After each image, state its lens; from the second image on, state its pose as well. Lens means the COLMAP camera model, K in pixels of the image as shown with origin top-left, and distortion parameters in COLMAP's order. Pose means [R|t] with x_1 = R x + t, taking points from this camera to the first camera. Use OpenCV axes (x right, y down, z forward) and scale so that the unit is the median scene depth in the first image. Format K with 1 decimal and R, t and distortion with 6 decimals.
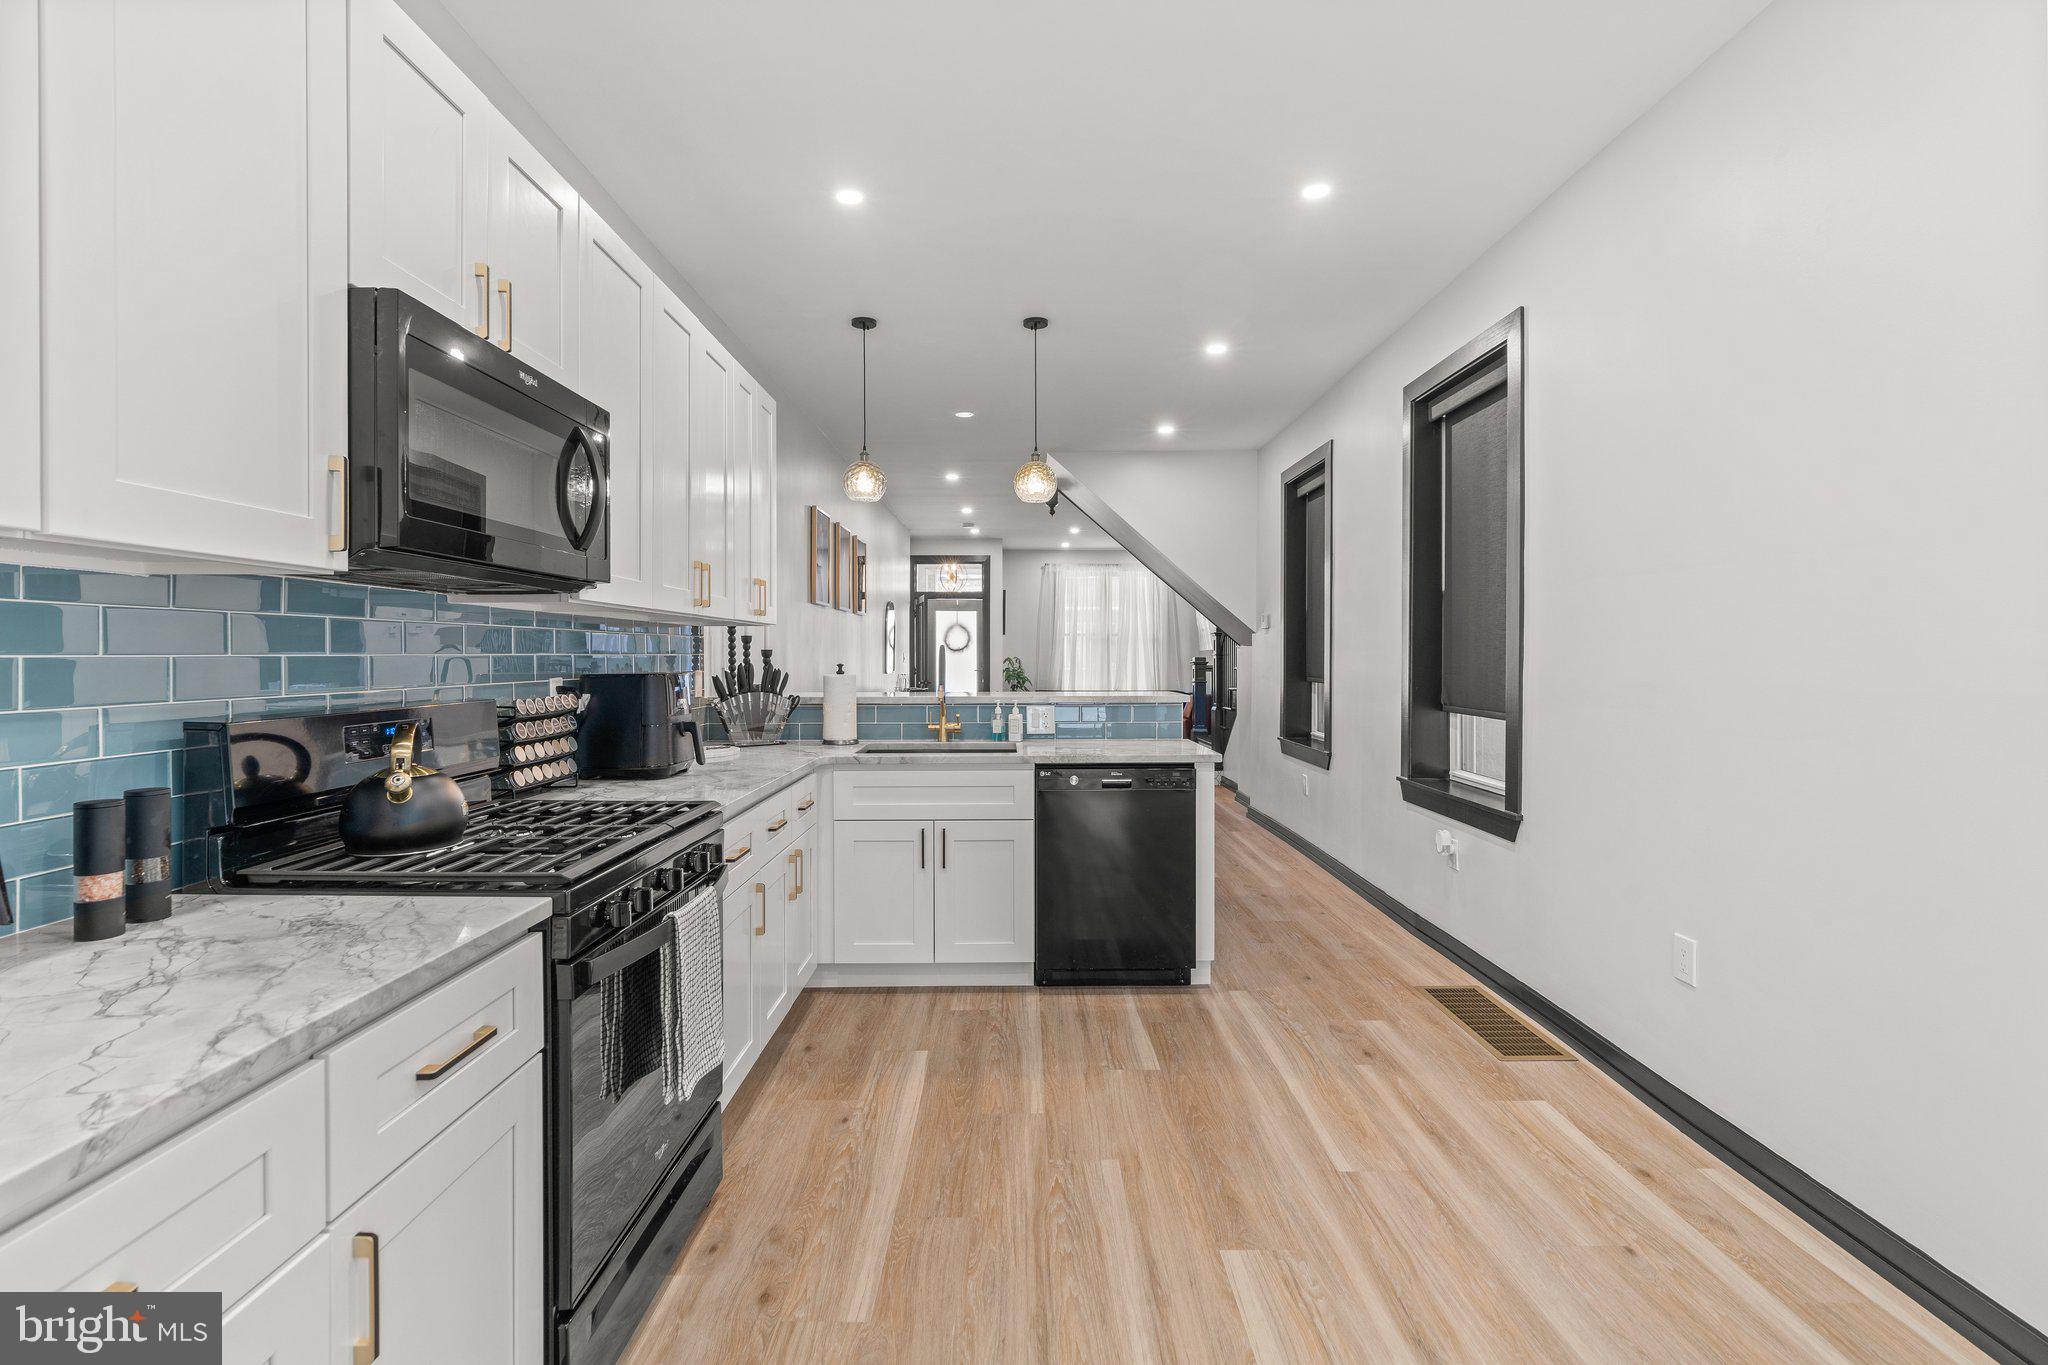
lens RADIAL K [[940.3, 0, 1023.5], [0, 940.3, 719.9], [0, 0, 1]] dist [-0.001549, 0.000044]
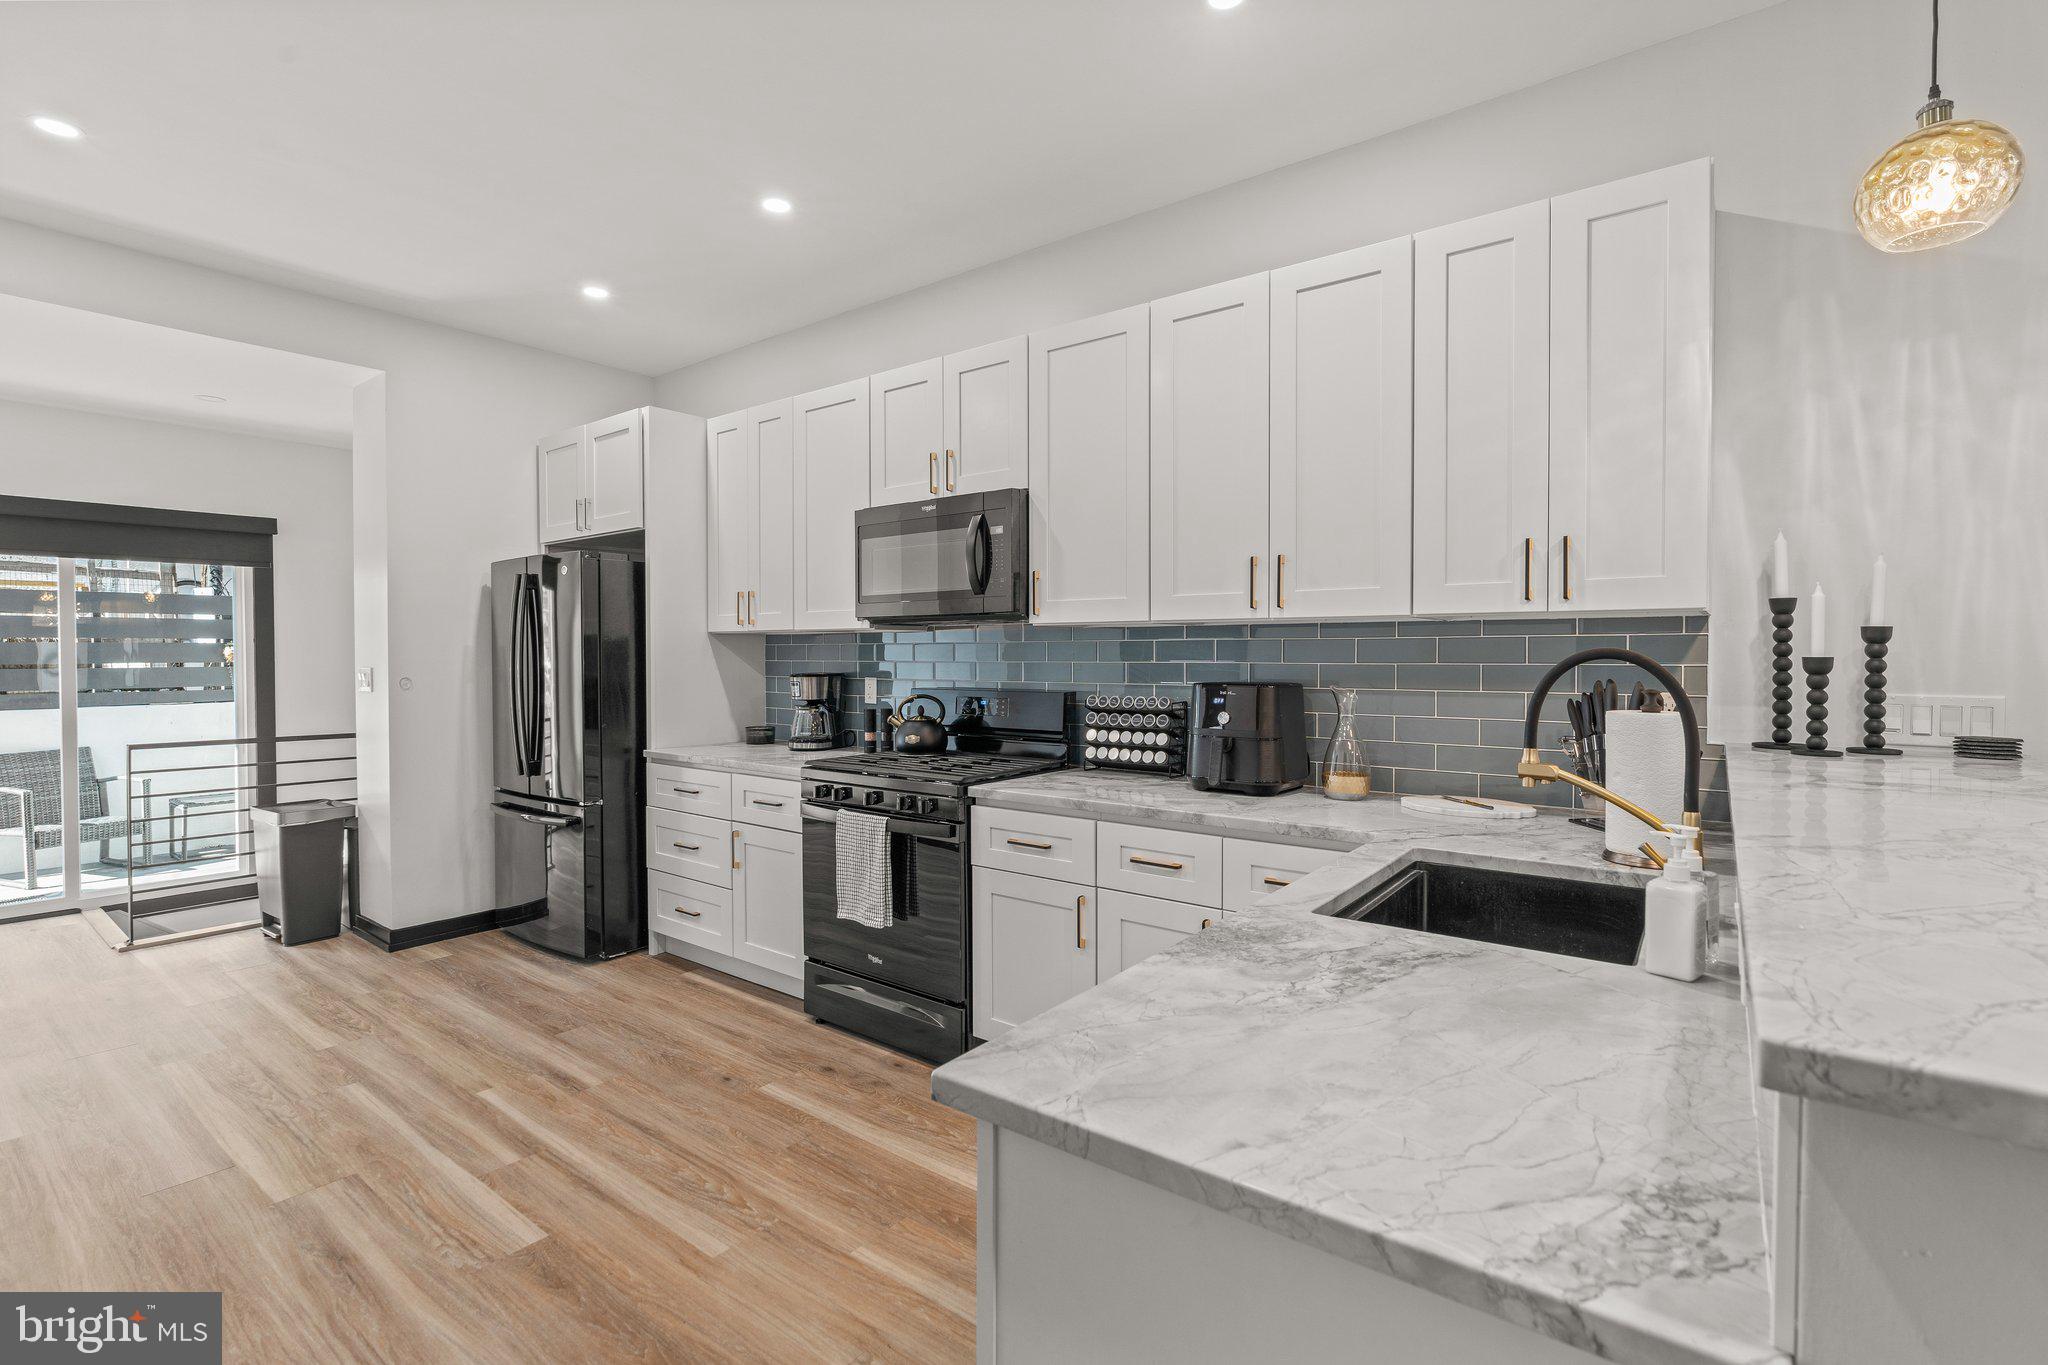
lens RADIAL K [[925.2, 0, 1024.0], [0, 925.2, 682.5], [0, 0, 1]] dist [-0.000966, -0.000305]
pose [[-0.615109, 0.026754, -0.787988, 0.593315], [-0.052269, 0.995842, 0.074612, -0.135755], [0.786708, 0.087082, -0.611153, 1.743676]]
